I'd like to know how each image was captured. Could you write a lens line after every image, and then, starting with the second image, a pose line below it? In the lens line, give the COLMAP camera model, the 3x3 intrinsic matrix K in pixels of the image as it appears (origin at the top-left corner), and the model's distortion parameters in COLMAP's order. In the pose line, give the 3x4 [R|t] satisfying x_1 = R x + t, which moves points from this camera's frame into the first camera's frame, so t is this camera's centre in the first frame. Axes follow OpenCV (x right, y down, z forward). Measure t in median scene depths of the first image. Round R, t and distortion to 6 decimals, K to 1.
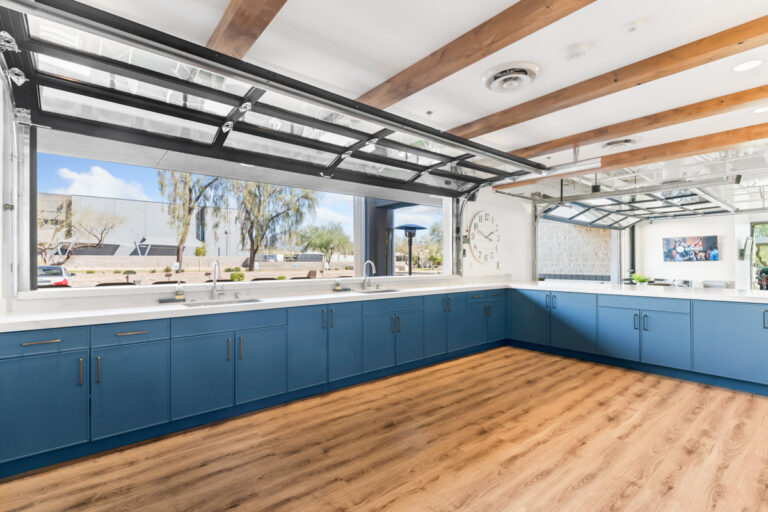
lens RADIAL K [[371.2, 0, 387.0], [0, 371.2, 258.4], [0, 0, 1]] dist [-0.020362, -0.000120]
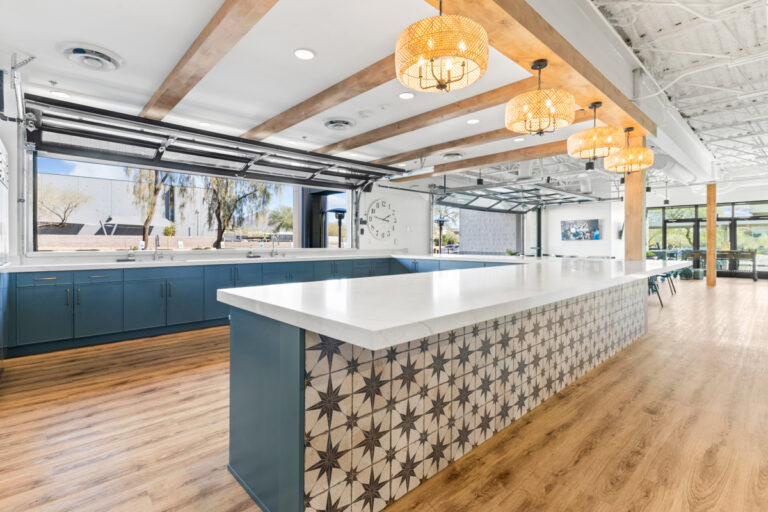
lens RADIAL K [[371.2, 0, 393.6], [0, 371.2, 241.7], [0, 0, 1]] dist [-0.020362, -0.000120]
pose [[0.997252, 0.002439, 0.074046, 0.053412], [-0.002917, 0.999976, 0.006346, 0.003134], [-0.074028, -0.006545, 0.997235, -0.078313]]
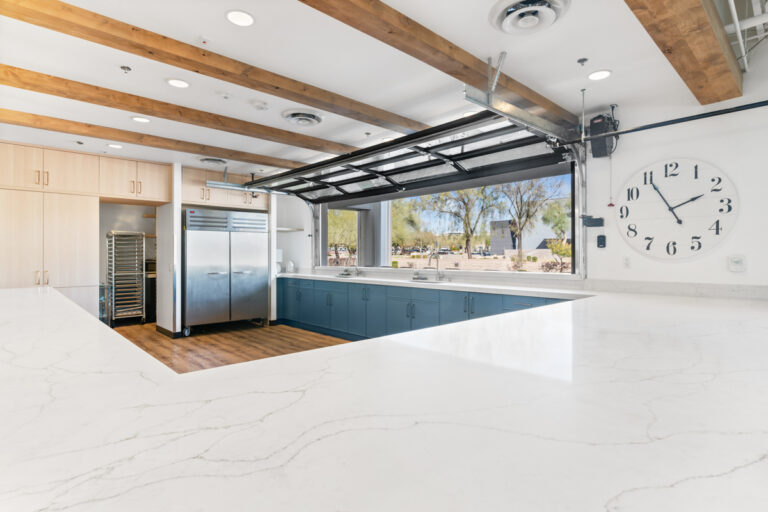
lens RADIAL K [[404.9, 0, 385.6], [0, 404.9, 253.1], [0, 0, 1]] dist [0.006023, 0.000807]
pose [[0.039163, -0.005245, -0.999219, 0.213134], [0.009921, 0.999939, -0.004860, 0.001078], [0.999184, -0.009723, 0.039213, 0.146661]]
